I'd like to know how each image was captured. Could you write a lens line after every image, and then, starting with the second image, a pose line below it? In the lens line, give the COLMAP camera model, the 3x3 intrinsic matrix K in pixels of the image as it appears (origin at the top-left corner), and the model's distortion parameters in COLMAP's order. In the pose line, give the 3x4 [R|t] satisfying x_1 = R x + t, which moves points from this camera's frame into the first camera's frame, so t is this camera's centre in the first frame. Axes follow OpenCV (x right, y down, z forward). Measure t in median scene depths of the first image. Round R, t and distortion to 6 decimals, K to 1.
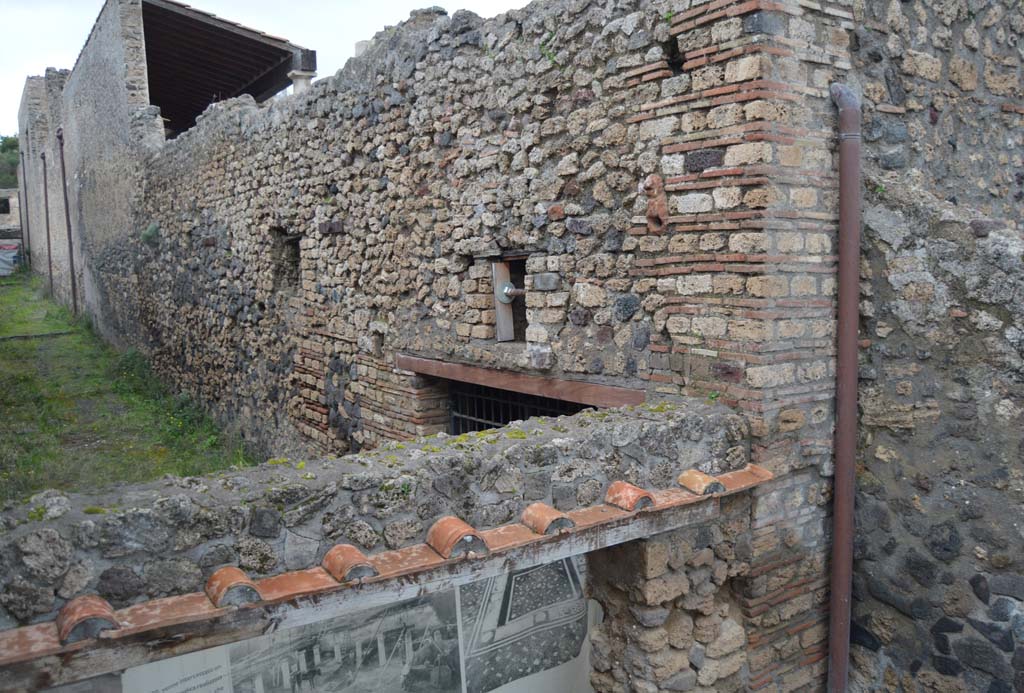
lens RADIAL K [[870.9, 0, 512.8], [0, 870.9, 350.4], [0, 0, 1]] dist [-0.089945, 0.002599]
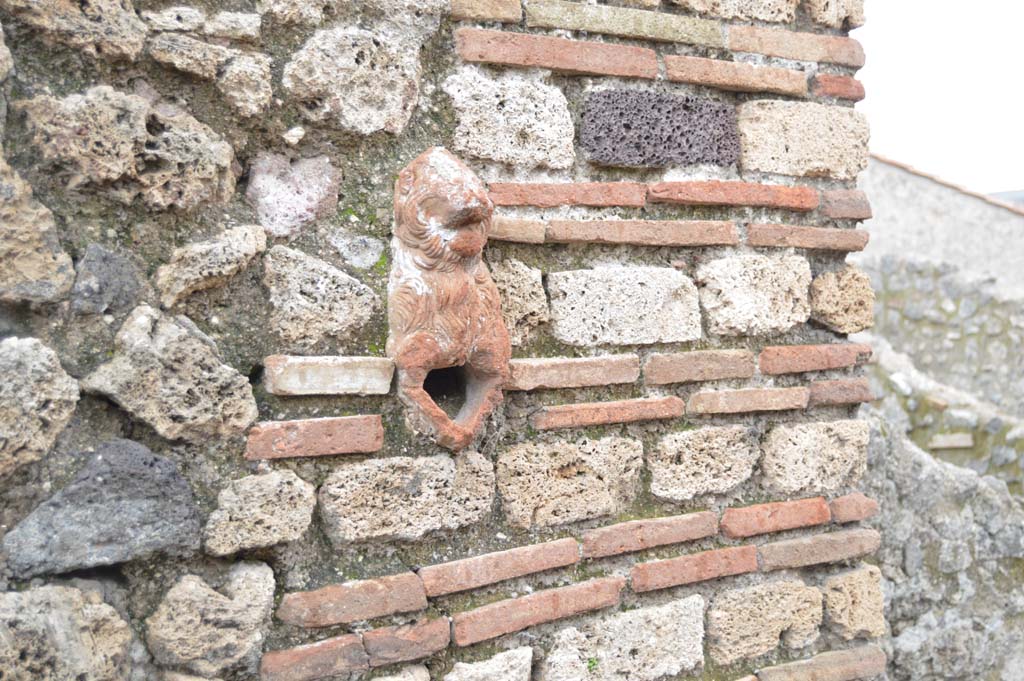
lens RADIAL K [[1350.5, 0, 518.1], [0, 1350.5, 343.9], [0, 0, 1]] dist [-0.058095, 0.000000]
pose [[-0.003953, -0.006315, 0.999972, -0.145817], [0.127614, 0.991801, 0.006768, -0.156117], [-0.991816, 0.127638, -0.003114, 0.971554]]
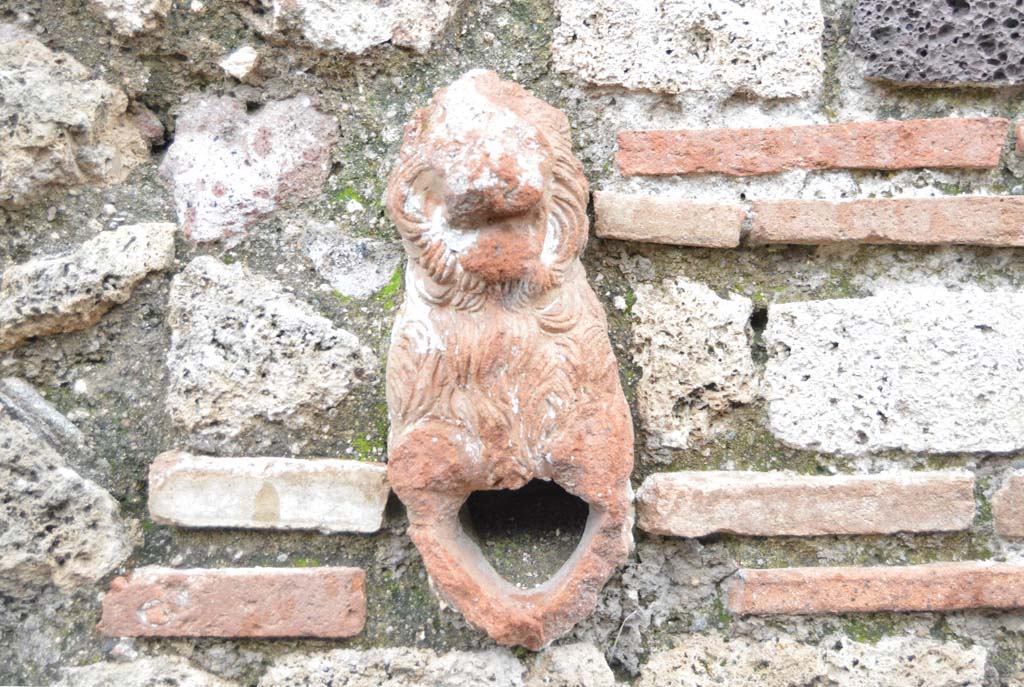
lens RADIAL K [[1611.2, 0, 517.7], [0, 1611.2, 283.2], [0, 0, 1]] dist [-0.051943, 0.000000]
pose [[0.533078, 0.003465, 0.846059, 0.000459], [0.086071, 0.994582, -0.058304, -0.163835], [-0.841677, 0.103901, 0.529891, 0.880773]]
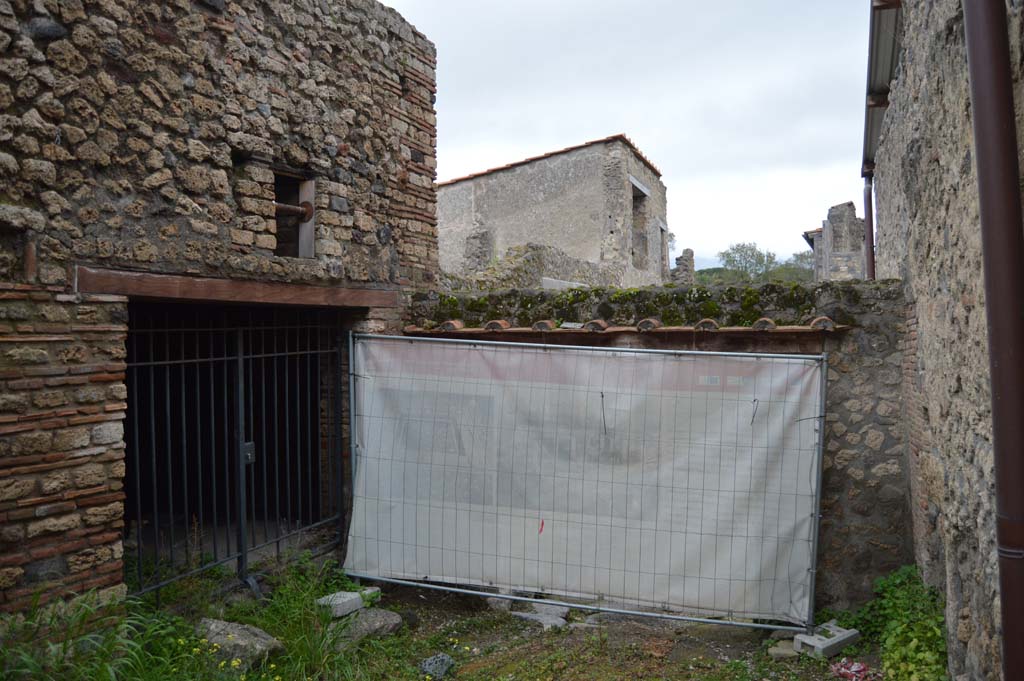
lens RADIAL K [[810.3, 0, 514.1], [0, 810.3, 345.0], [0, 0, 1]] dist [-0.091305, 0.030403]
pose [[-0.567435, 0.022206, 0.823118, -1.142617], [0.107179, 0.993124, 0.047094, 0.096855], [-0.816413, 0.114944, -0.565914, 1.679186]]
